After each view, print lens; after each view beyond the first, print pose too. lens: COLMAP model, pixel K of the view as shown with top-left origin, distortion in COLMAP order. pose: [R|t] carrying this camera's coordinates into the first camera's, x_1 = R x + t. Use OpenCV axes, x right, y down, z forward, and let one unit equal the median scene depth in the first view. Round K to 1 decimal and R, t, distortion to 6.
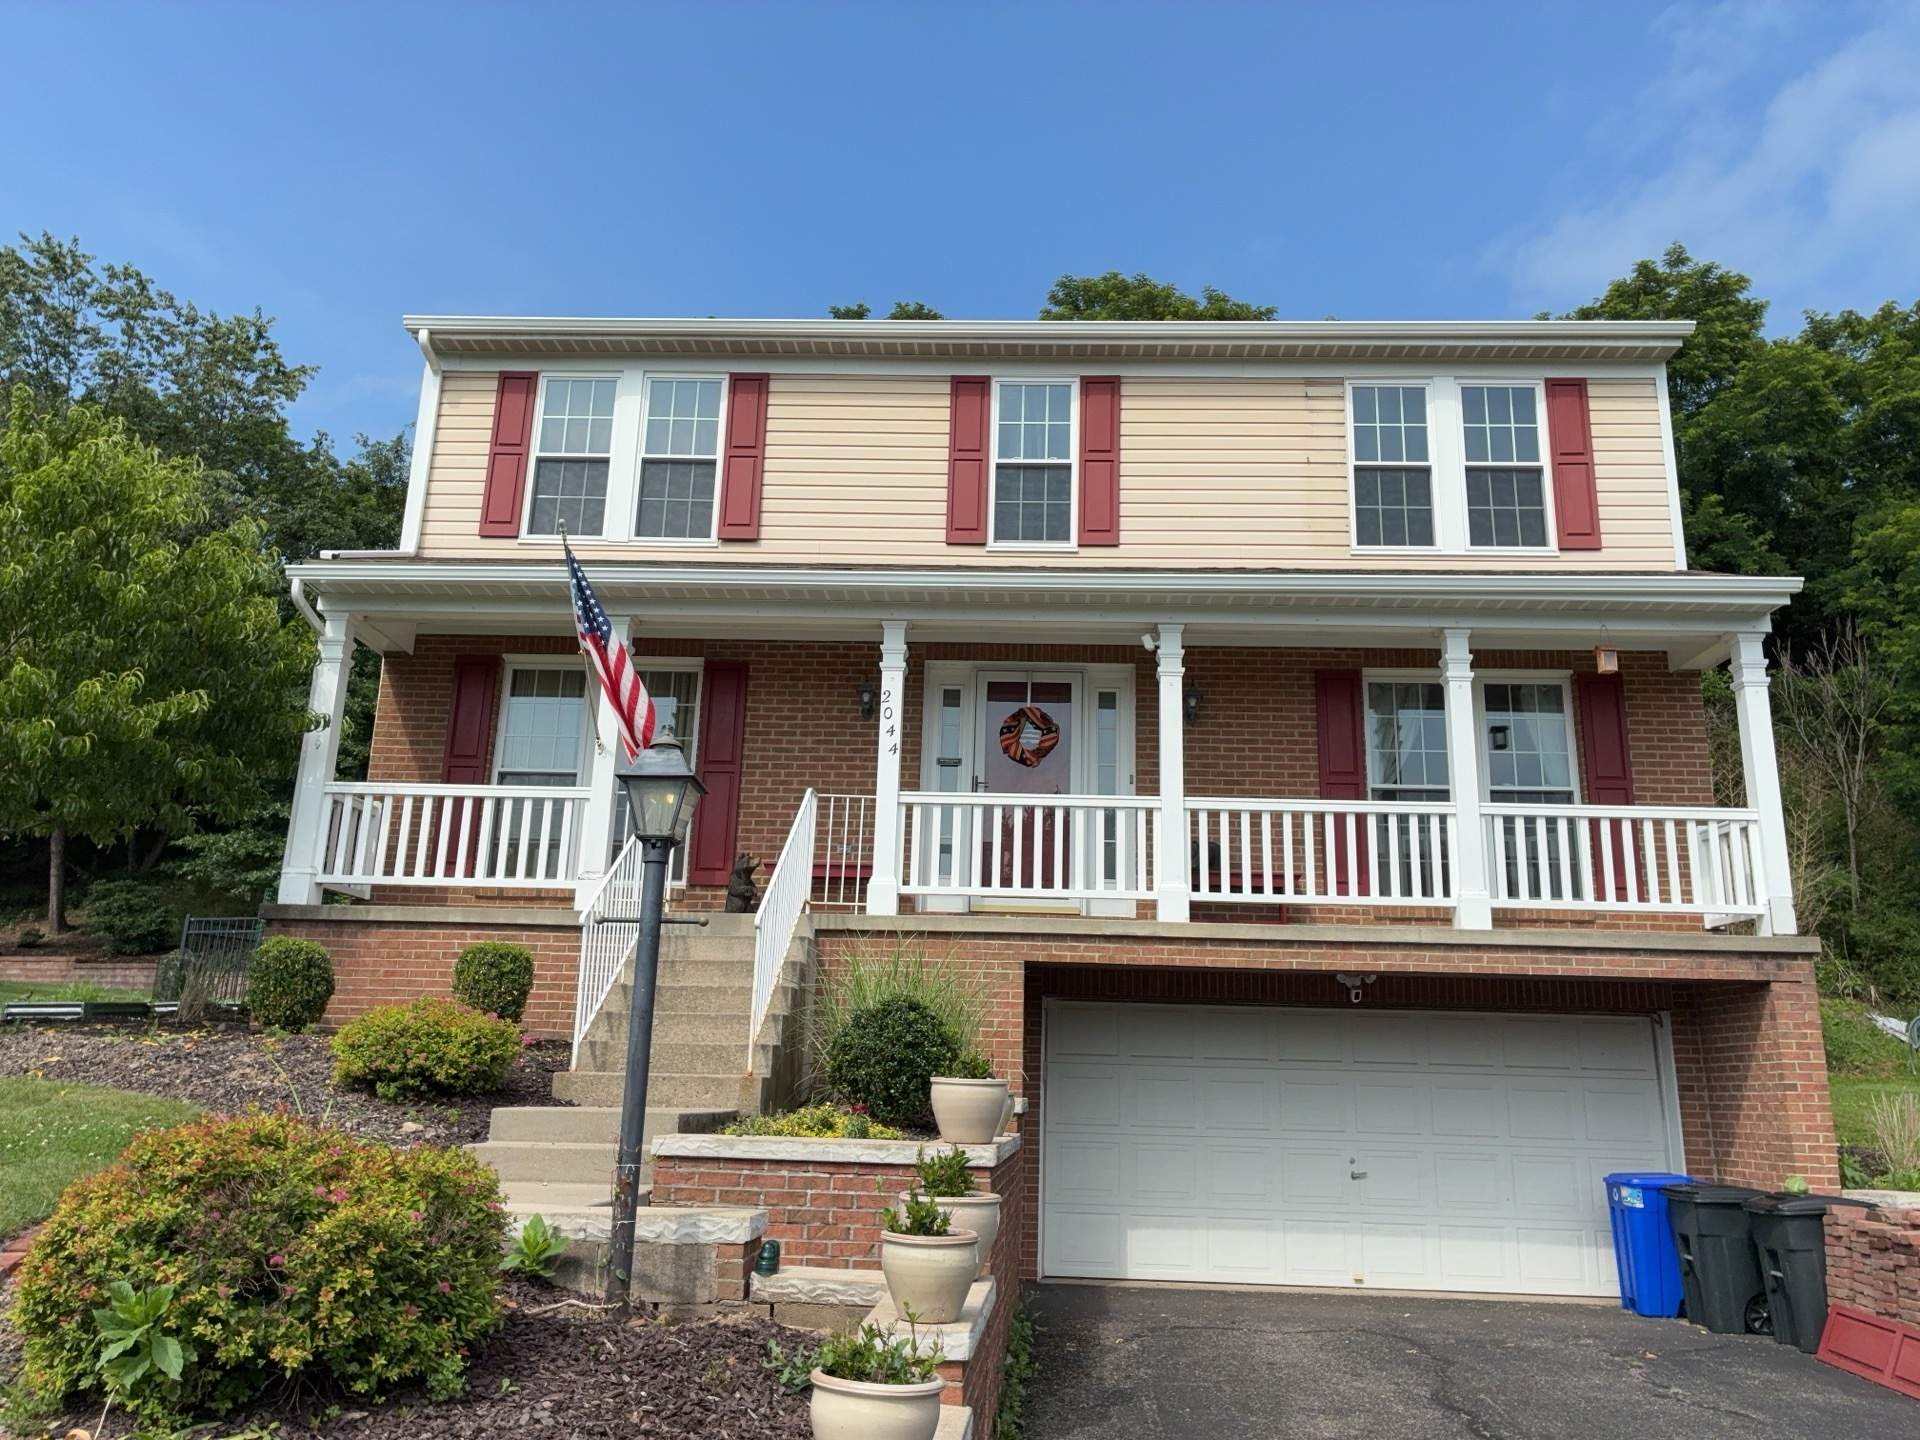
lens RADIAL K [[1484.1, 0, 951.4], [0, 1484.1, 694.5], [0, 0, 1]] dist [0.021002, -0.036149]
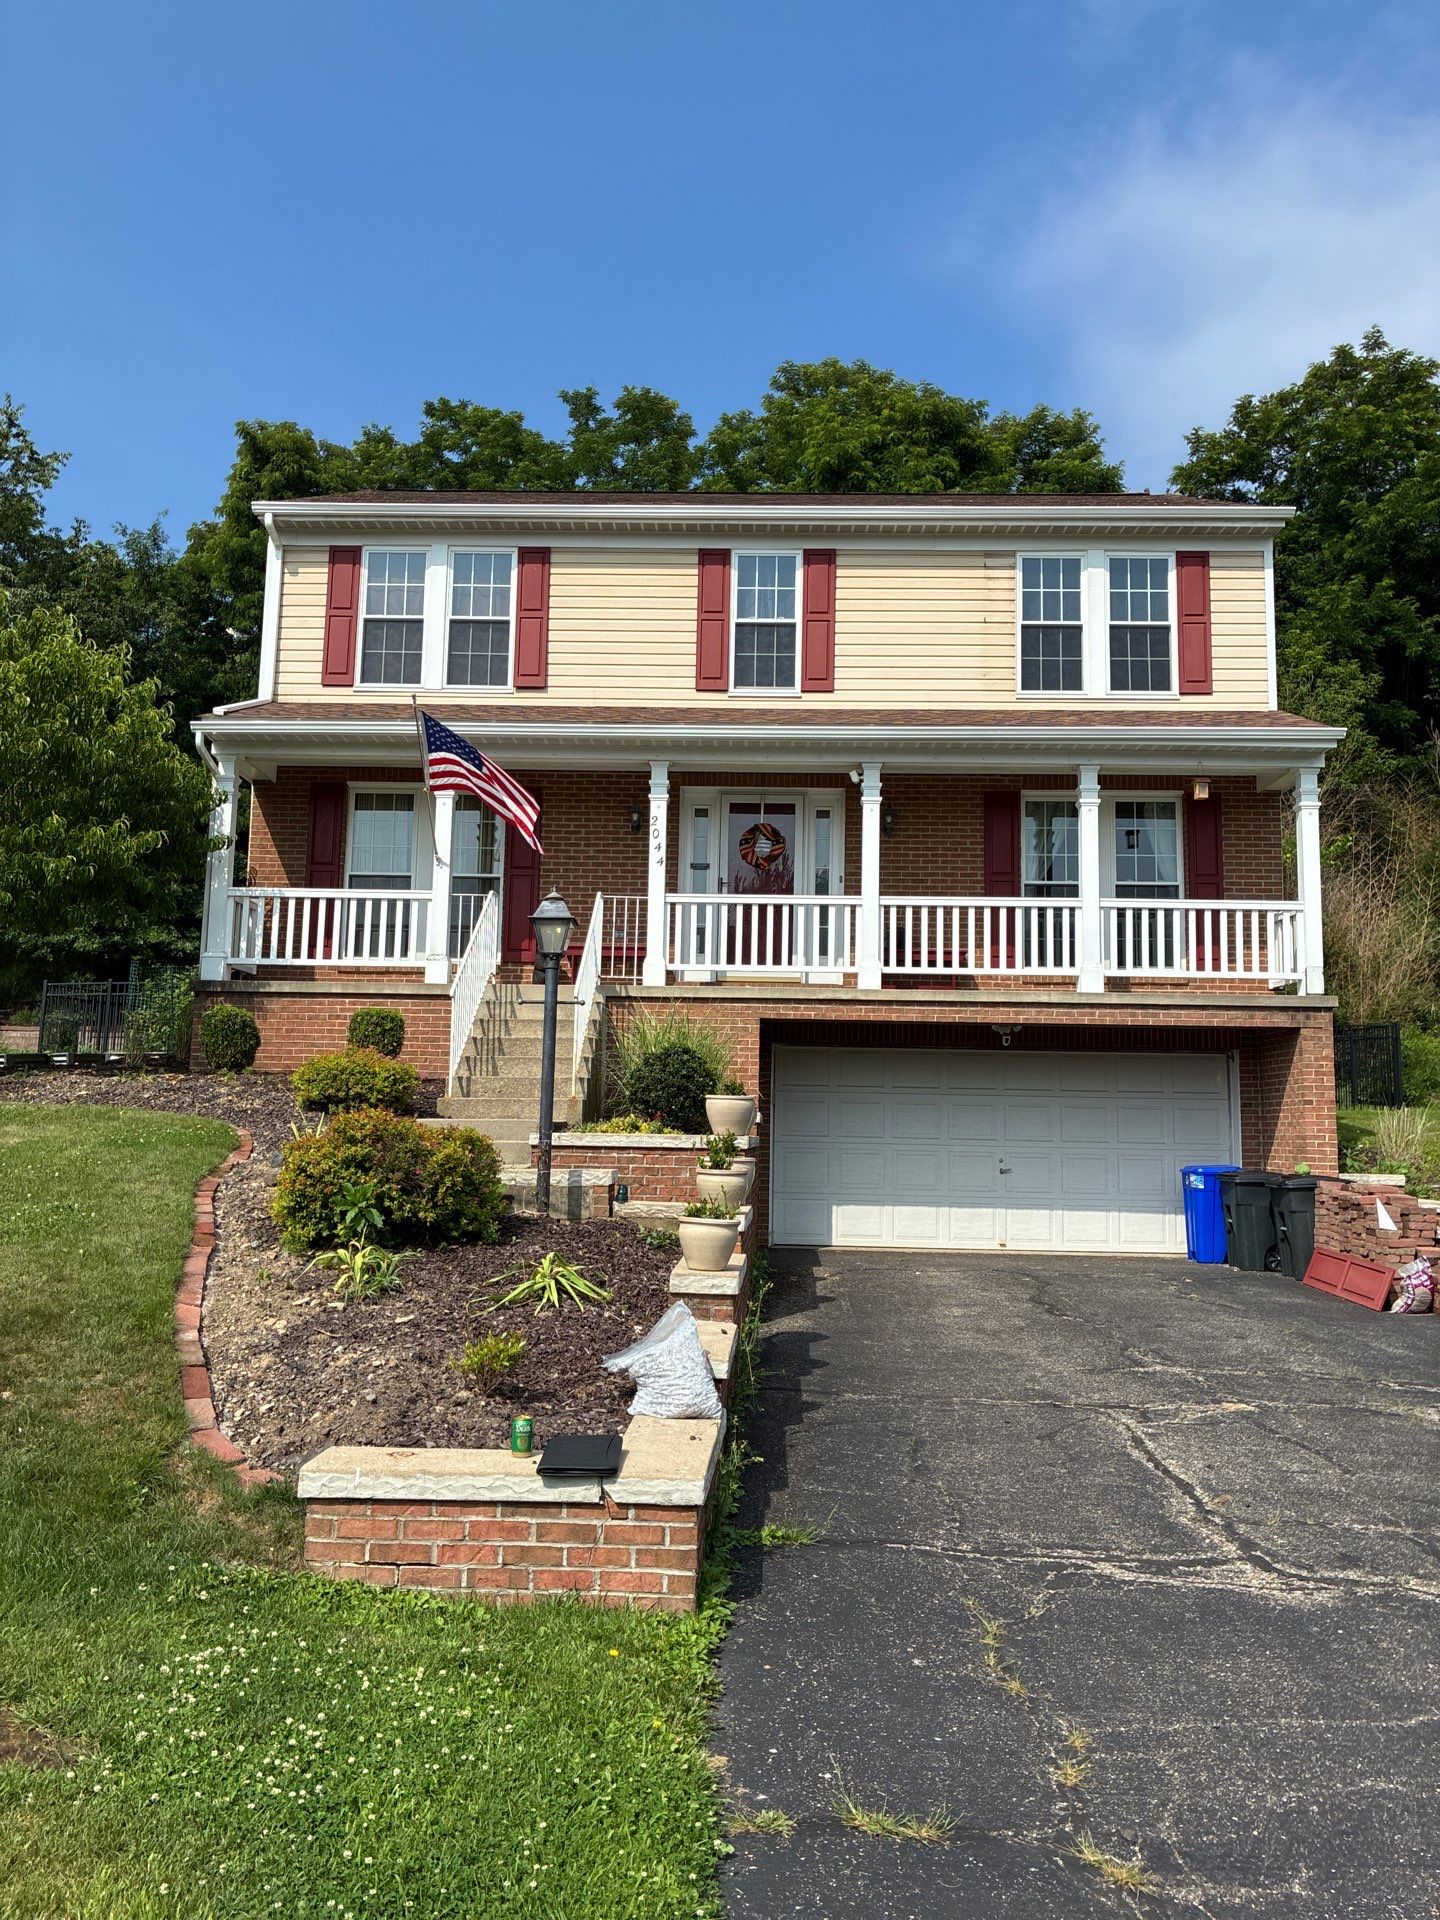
lens RADIAL K [[1484.1, 0, 689.1], [0, 1484.1, 970.5], [0, 0, 1]] dist [0.021002, -0.036149]
pose [[0.999894, -0.008024, 0.012179, -0.028619], [0.006078, 0.988341, 0.152136, -0.063345], [-0.013258, -0.152046, 0.988285, -0.300942]]
